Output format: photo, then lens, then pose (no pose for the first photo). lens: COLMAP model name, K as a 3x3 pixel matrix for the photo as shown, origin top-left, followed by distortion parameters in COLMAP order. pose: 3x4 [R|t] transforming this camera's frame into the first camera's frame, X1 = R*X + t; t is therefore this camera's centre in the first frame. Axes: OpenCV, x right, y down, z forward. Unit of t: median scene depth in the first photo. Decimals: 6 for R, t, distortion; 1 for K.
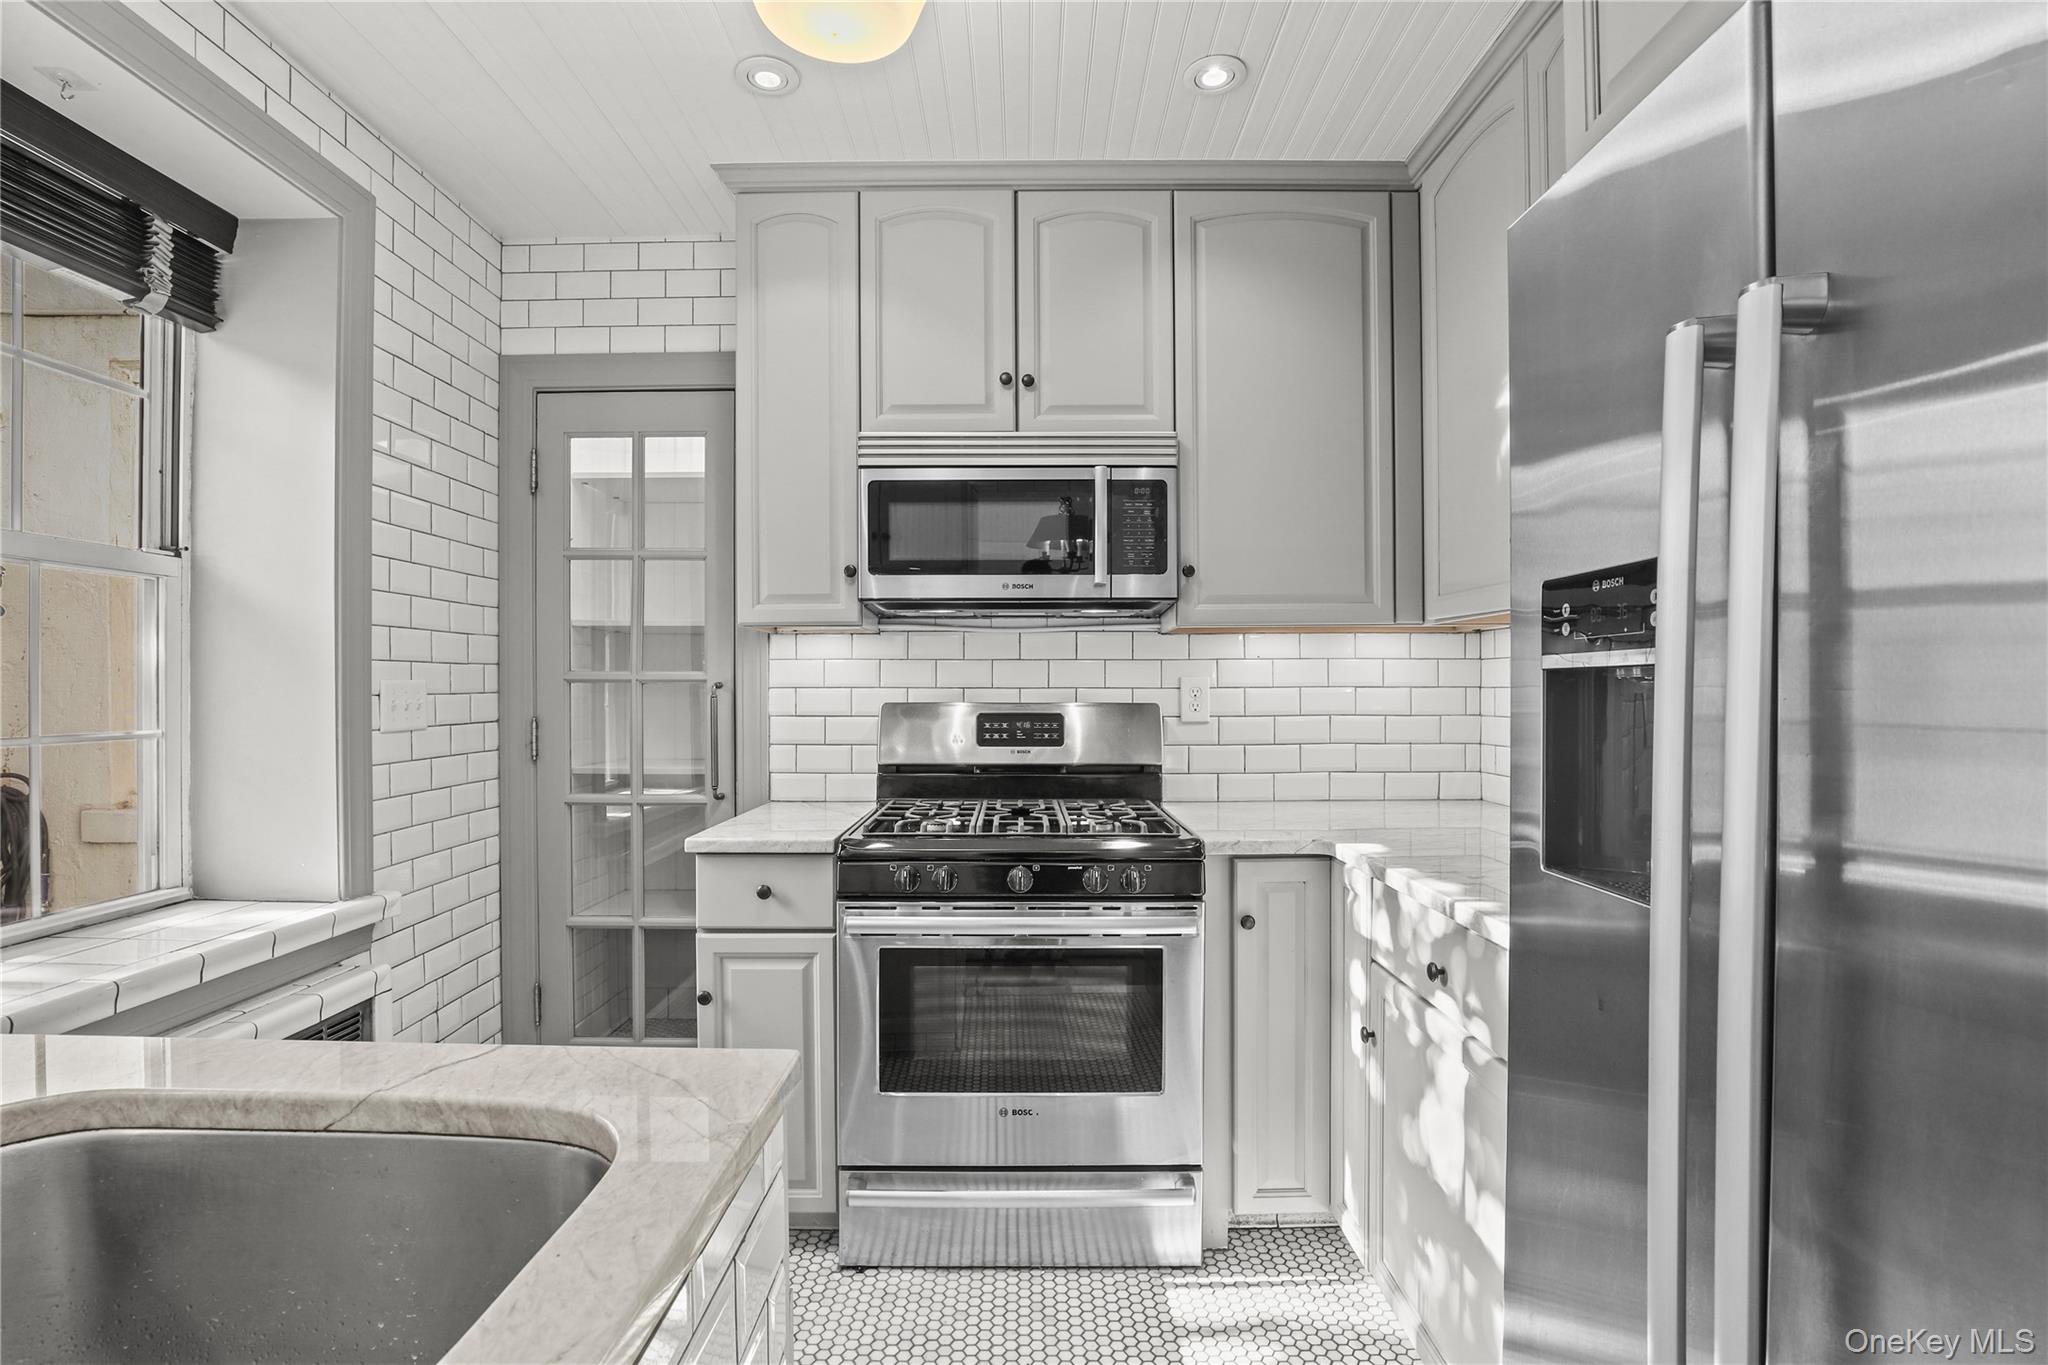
lens RADIAL K [[941.2, 0, 1019.6], [0, 941.2, 687.3], [0, 0, 1]] dist [-0.033485, 0.000490]
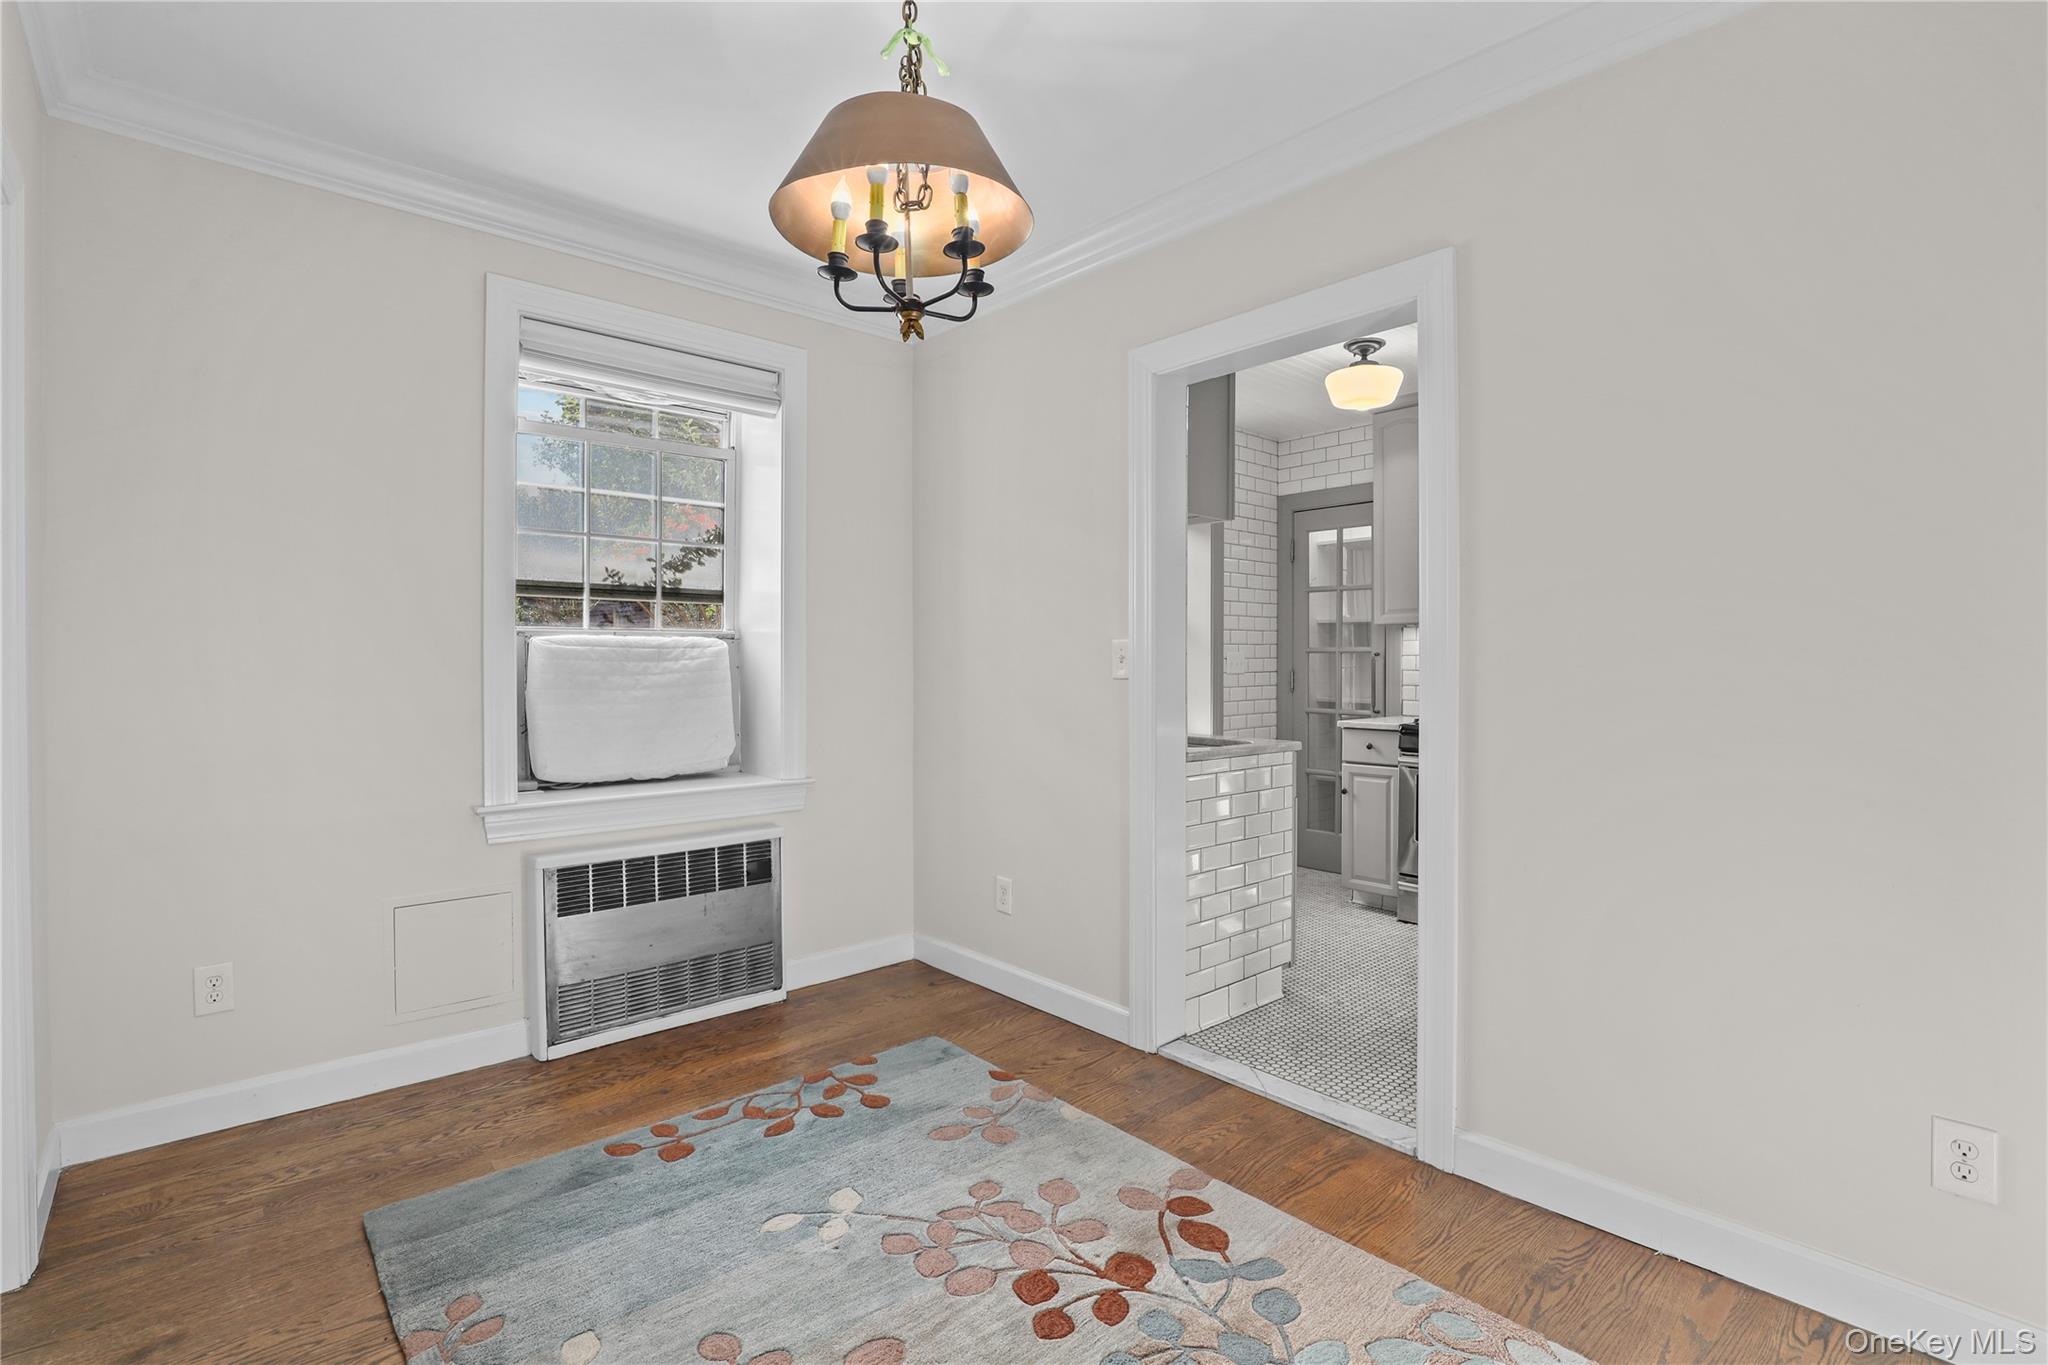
lens RADIAL K [[941.2, 0, 1019.6], [0, 941.2, 687.3], [0, 0, 1]] dist [-0.033485, 0.000490]
pose [[0.667249, 0.024258, -0.744439, 0.642491], [-0.001523, 0.999512, 0.031205, 0.006736], [0.744833, -0.019688, 0.666961, -0.860378]]
